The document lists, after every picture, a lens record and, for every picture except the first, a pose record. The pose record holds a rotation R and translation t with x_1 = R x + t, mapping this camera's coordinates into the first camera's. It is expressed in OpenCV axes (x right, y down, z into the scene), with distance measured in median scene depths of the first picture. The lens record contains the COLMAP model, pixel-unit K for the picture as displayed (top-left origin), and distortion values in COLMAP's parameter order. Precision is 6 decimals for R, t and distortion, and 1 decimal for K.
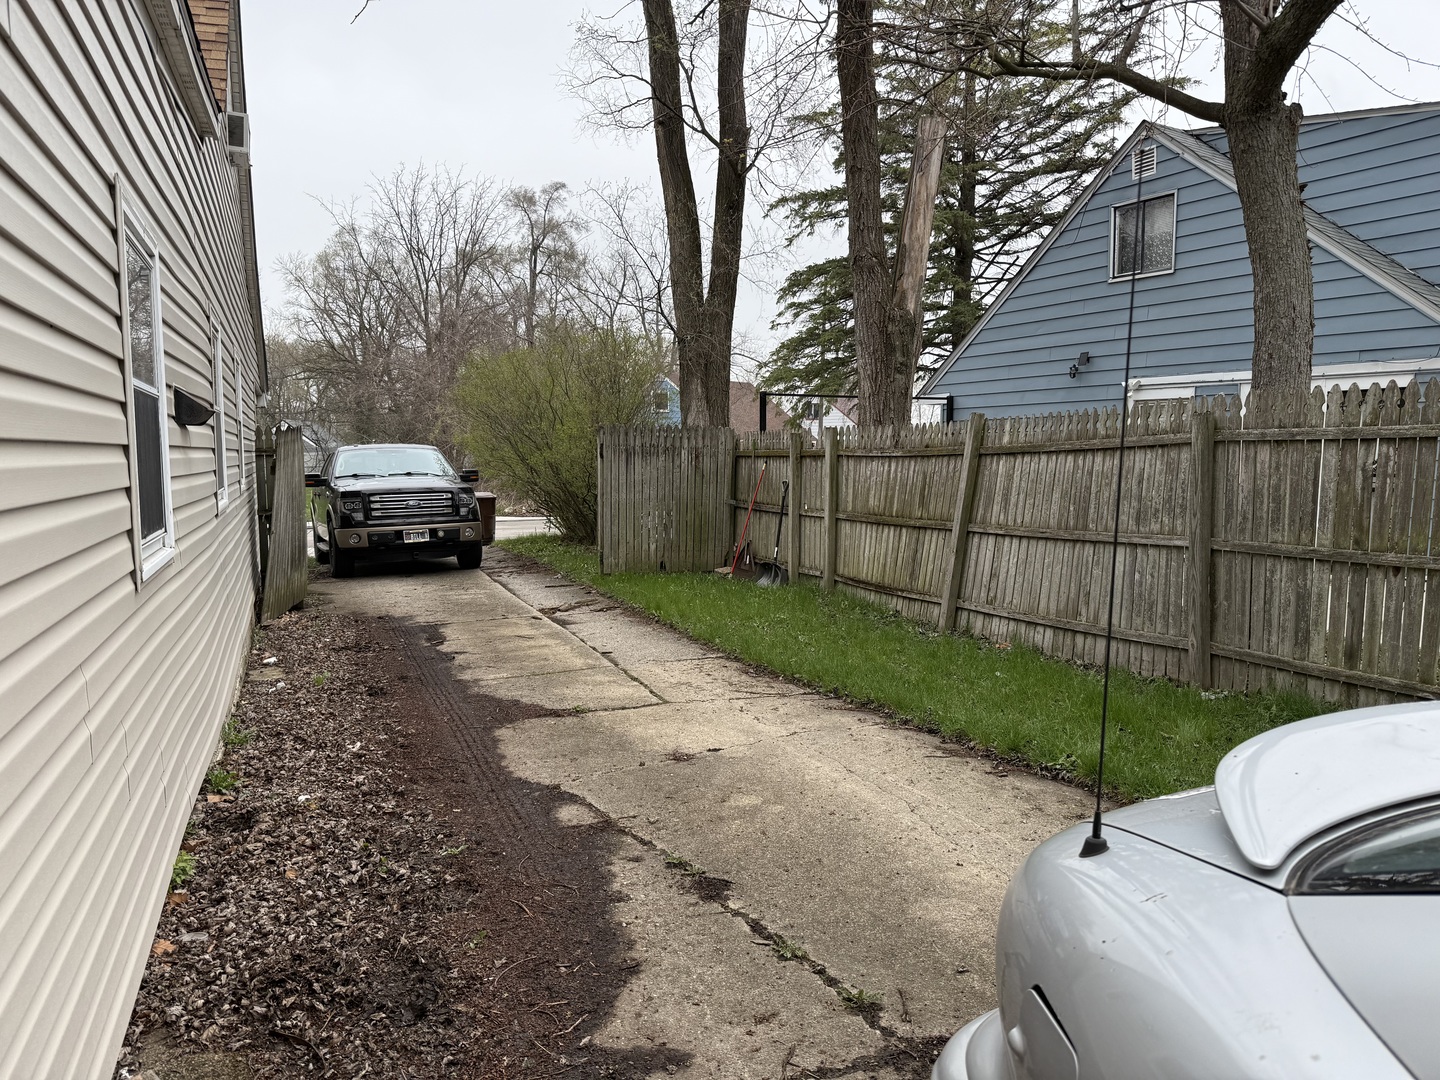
lens RADIAL K [[1002.9, 0, 720.0], [0, 1002.9, 540.0], [0, 0, 1]] dist [0.115875, -0.176321]
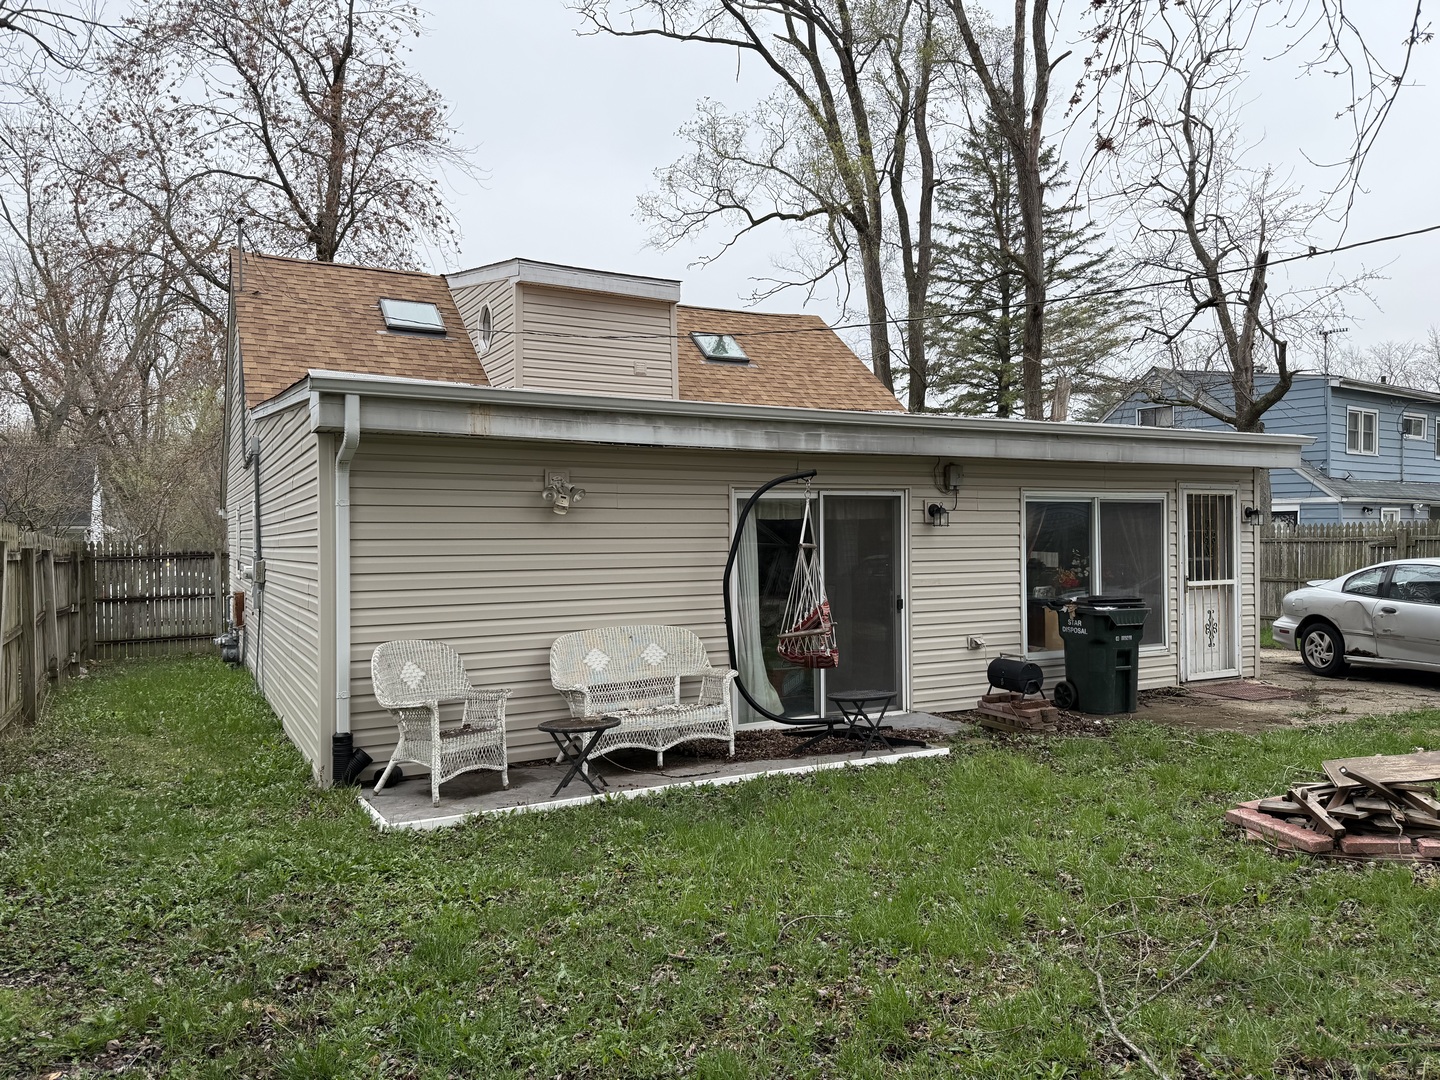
lens RADIAL K [[1002.9, 0, 720.0], [0, 1002.9, 540.0], [0, 0, 1]] dist [0.115875, -0.176321]
pose [[0.995611, -0.008001, 0.093246, -0.607340], [0.015228, 0.996910, -0.077058, 0.045985], [-0.092341, 0.078140, 0.992657, -0.833649]]
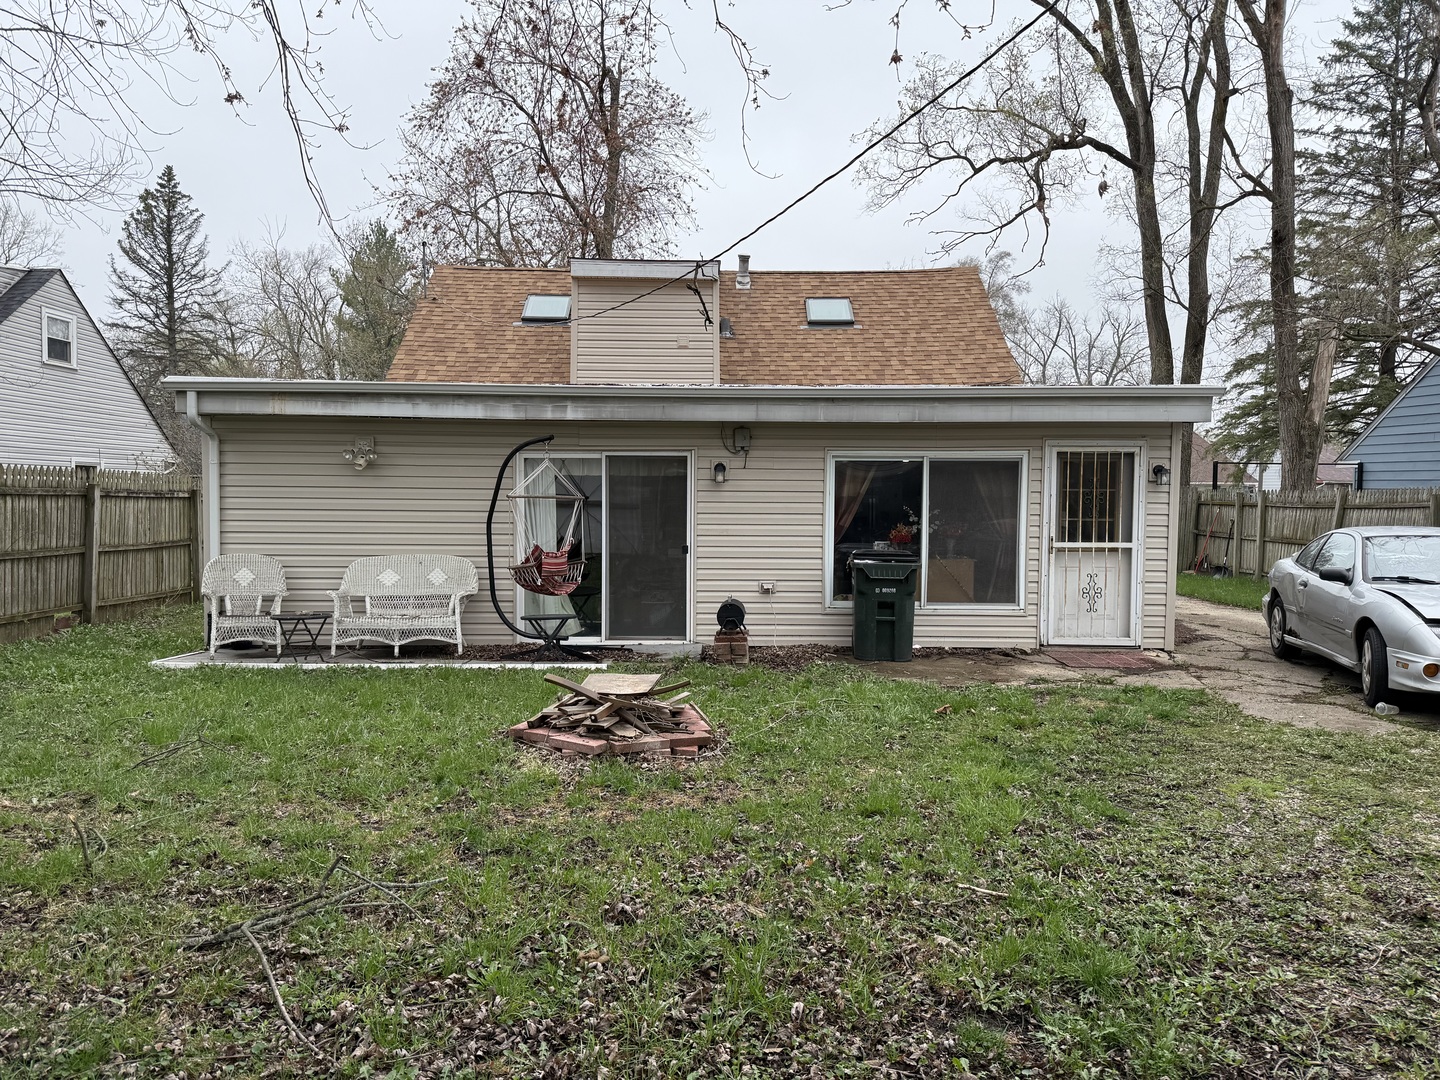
lens RADIAL K [[1002.9, 0, 720.0], [0, 1002.9, 540.0], [0, 0, 1]] dist [0.115875, -0.176321]
pose [[0.924842, 0.025251, -0.379512, -0.075842], [-0.037673, 0.998969, -0.025338, 0.050158], [0.378481, 0.037731, 0.924840, -0.883018]]
